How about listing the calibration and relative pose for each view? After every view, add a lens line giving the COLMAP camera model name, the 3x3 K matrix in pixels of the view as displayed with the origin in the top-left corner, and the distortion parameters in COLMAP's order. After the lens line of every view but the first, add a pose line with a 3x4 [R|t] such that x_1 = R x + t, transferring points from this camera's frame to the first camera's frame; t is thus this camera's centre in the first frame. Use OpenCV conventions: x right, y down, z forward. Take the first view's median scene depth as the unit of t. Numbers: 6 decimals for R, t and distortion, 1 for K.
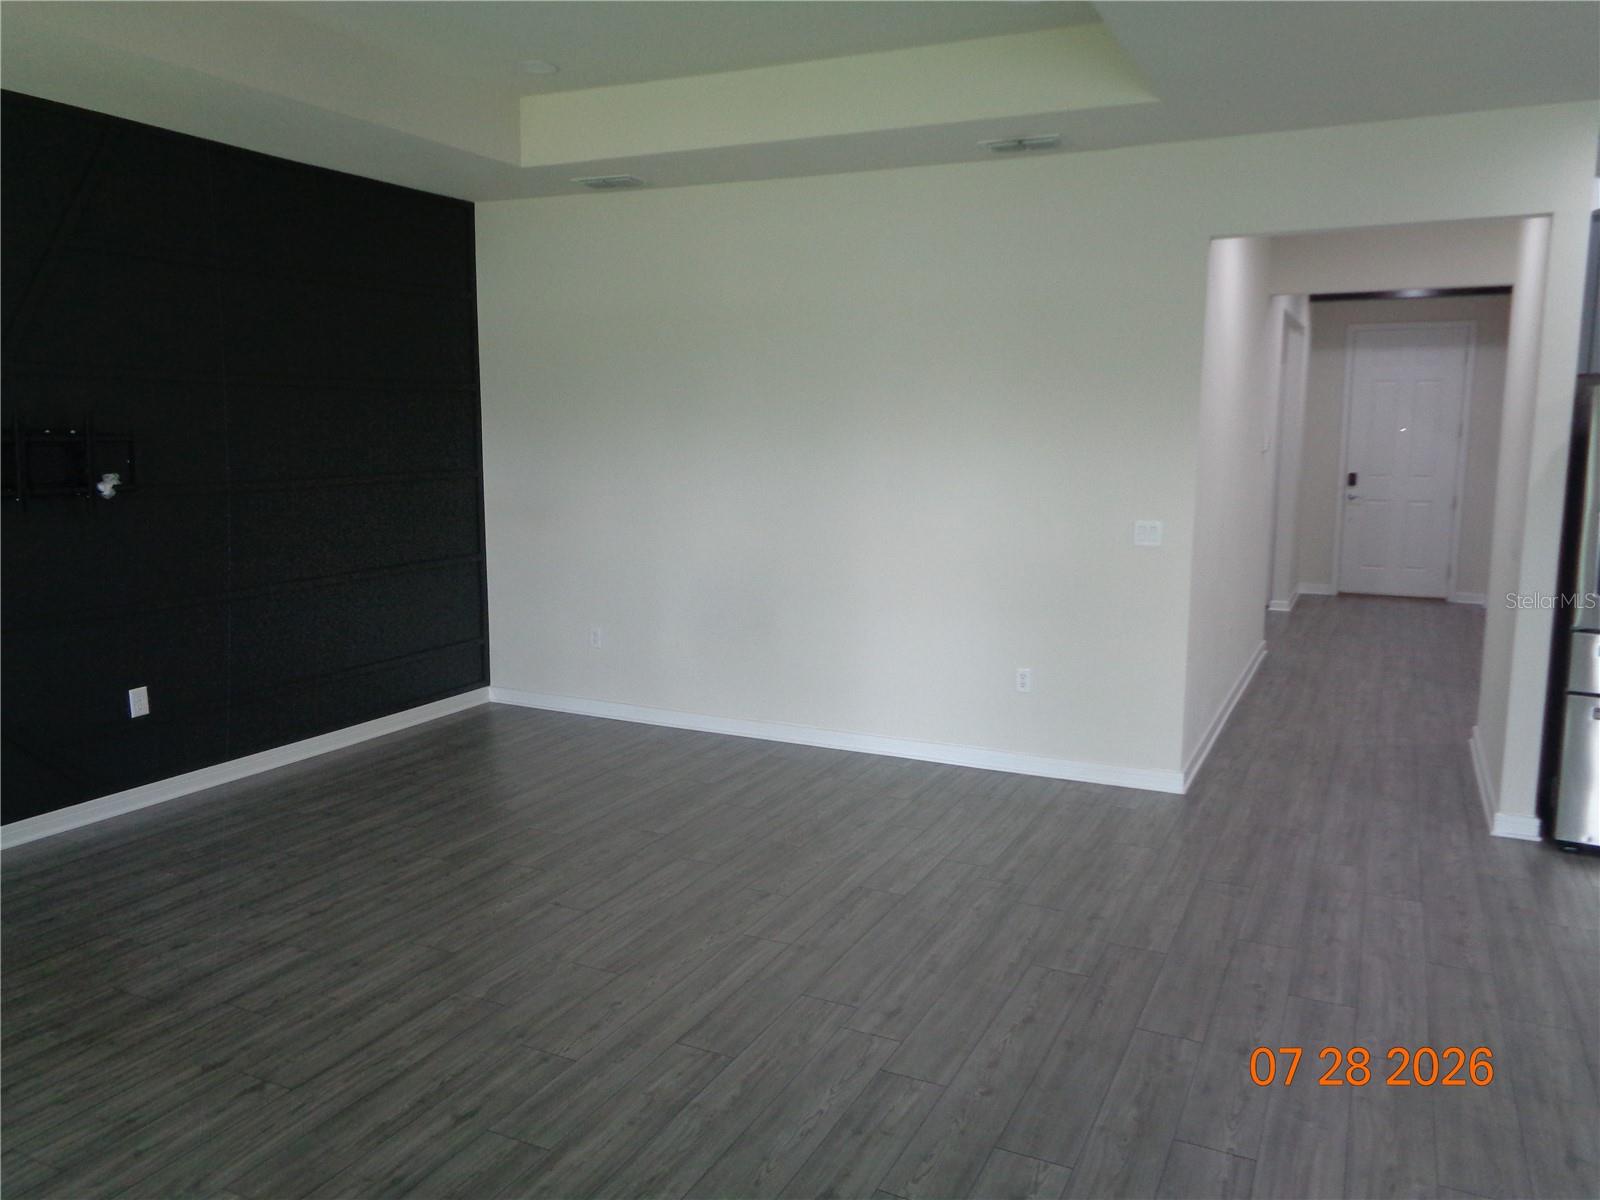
lens RADIAL K [[1210.8, 0, 802.8], [0, 1210.8, 591.0], [0, 0, 1]] dist [0.013335, 0.009827]
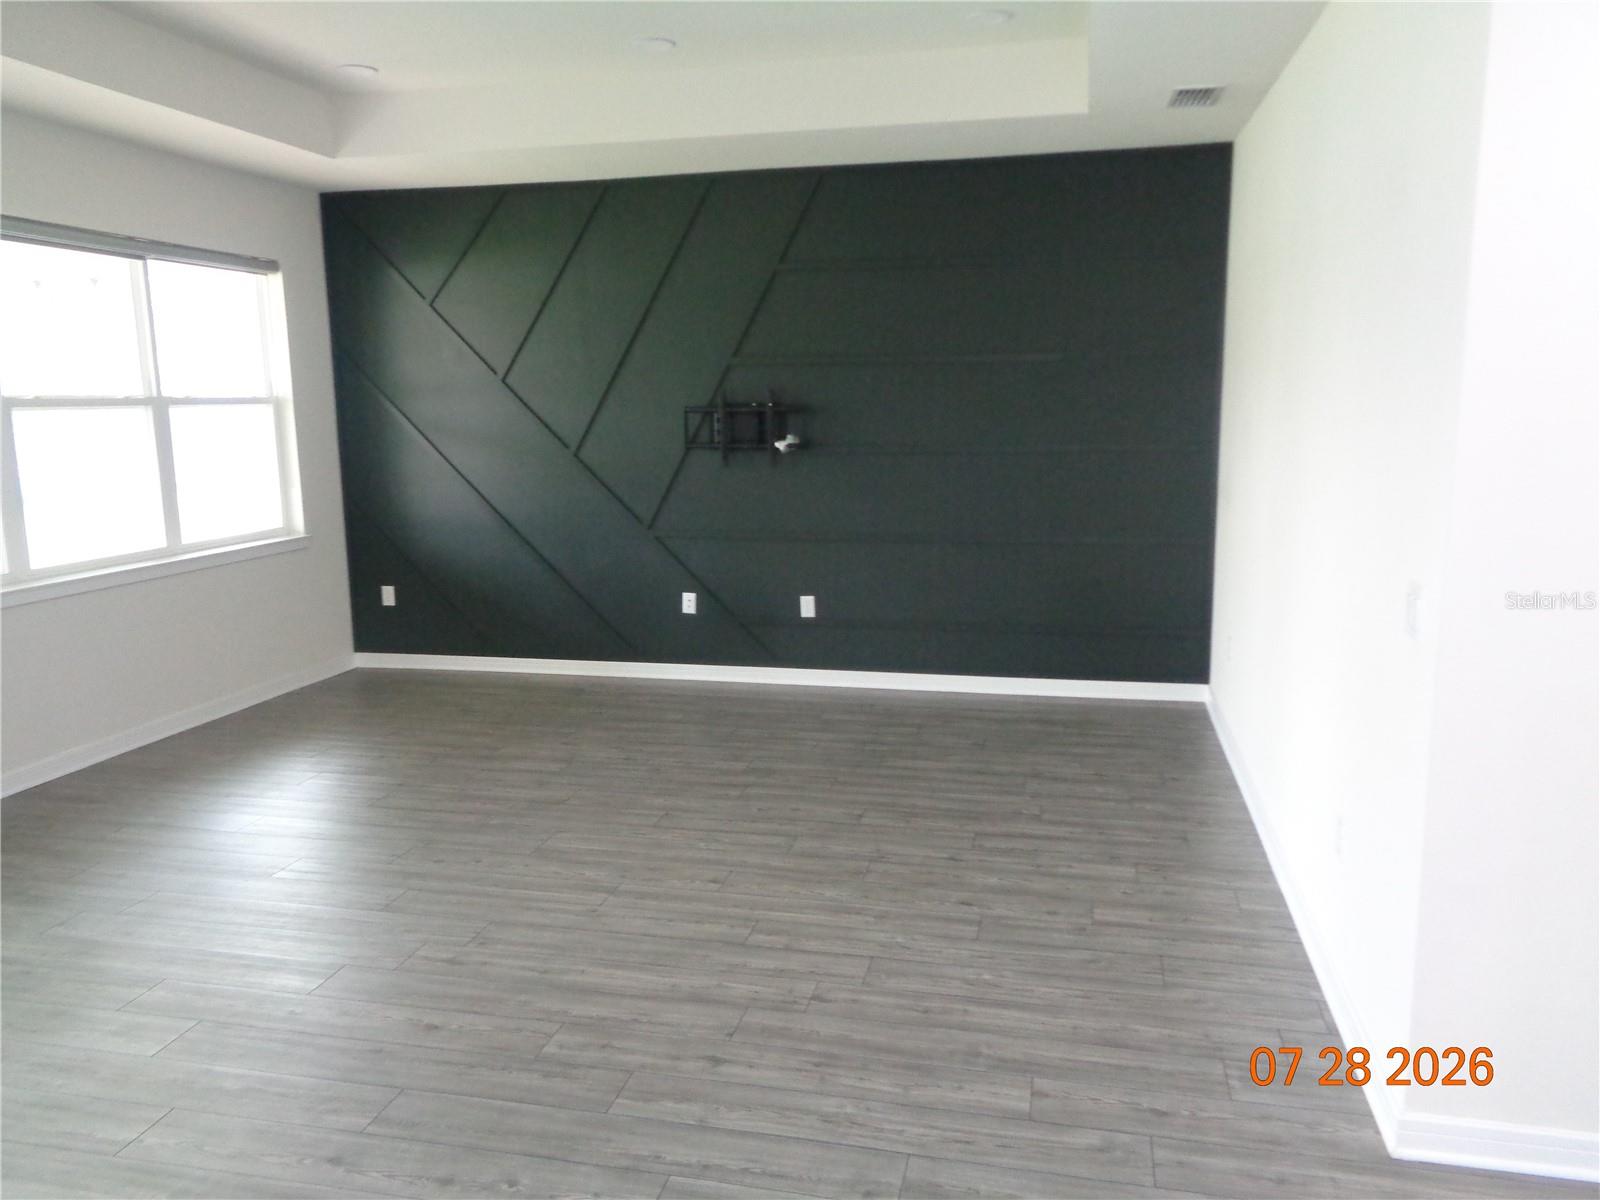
lens RADIAL K [[1210.8, 0, 795.1], [0, 1210.8, 604.7], [0, 0, 1]] dist [0.013335, 0.009827]
pose [[0.214424, 0.157154, -0.964015, 0.899533], [-0.118044, 0.983906, 0.134141, -0.107553], [0.969581, 0.085033, 0.229524, 0.832608]]
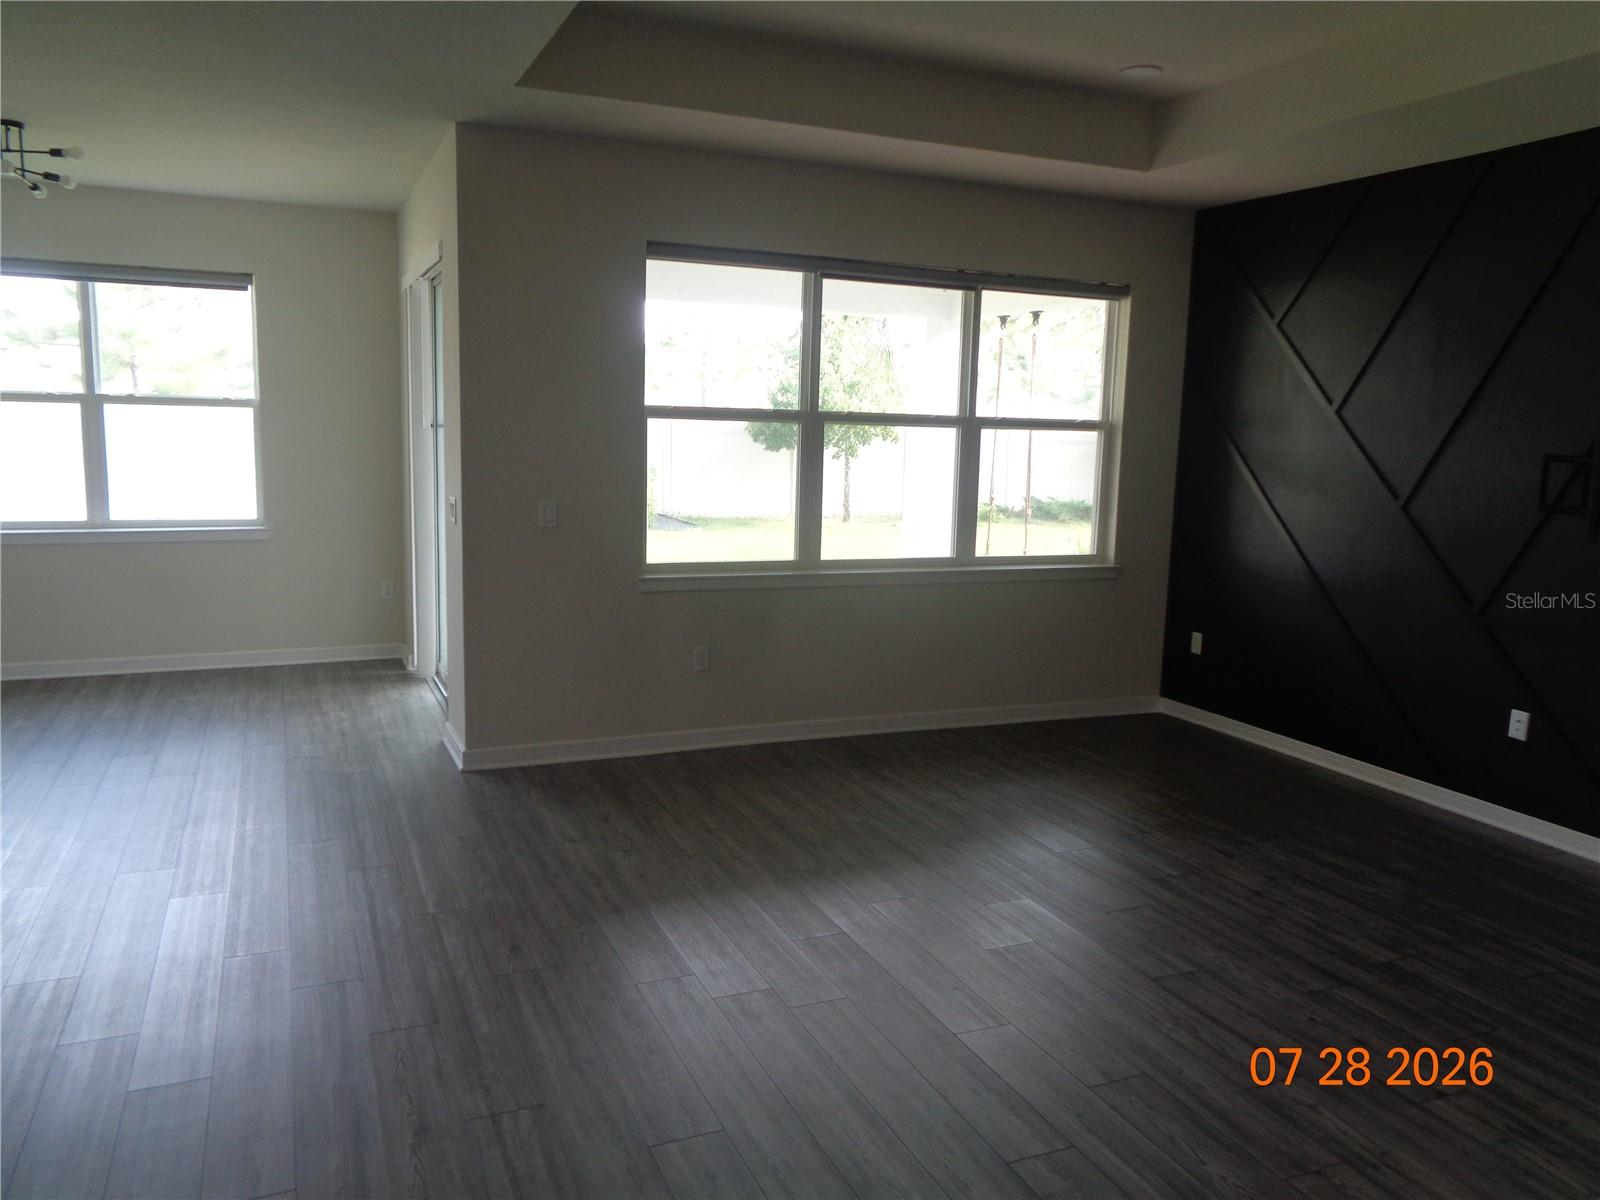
lens RADIAL K [[1210.8, 0, 805.4], [0, 1210.8, 606.6], [0, 0, 1]] dist [0.013335, 0.009827]
pose [[-0.653792, 0.091261, -0.751151, 0.621616], [-0.135978, 0.962370, 0.235276, -0.169912], [0.744356, 0.255961, -0.616780, 1.261331]]
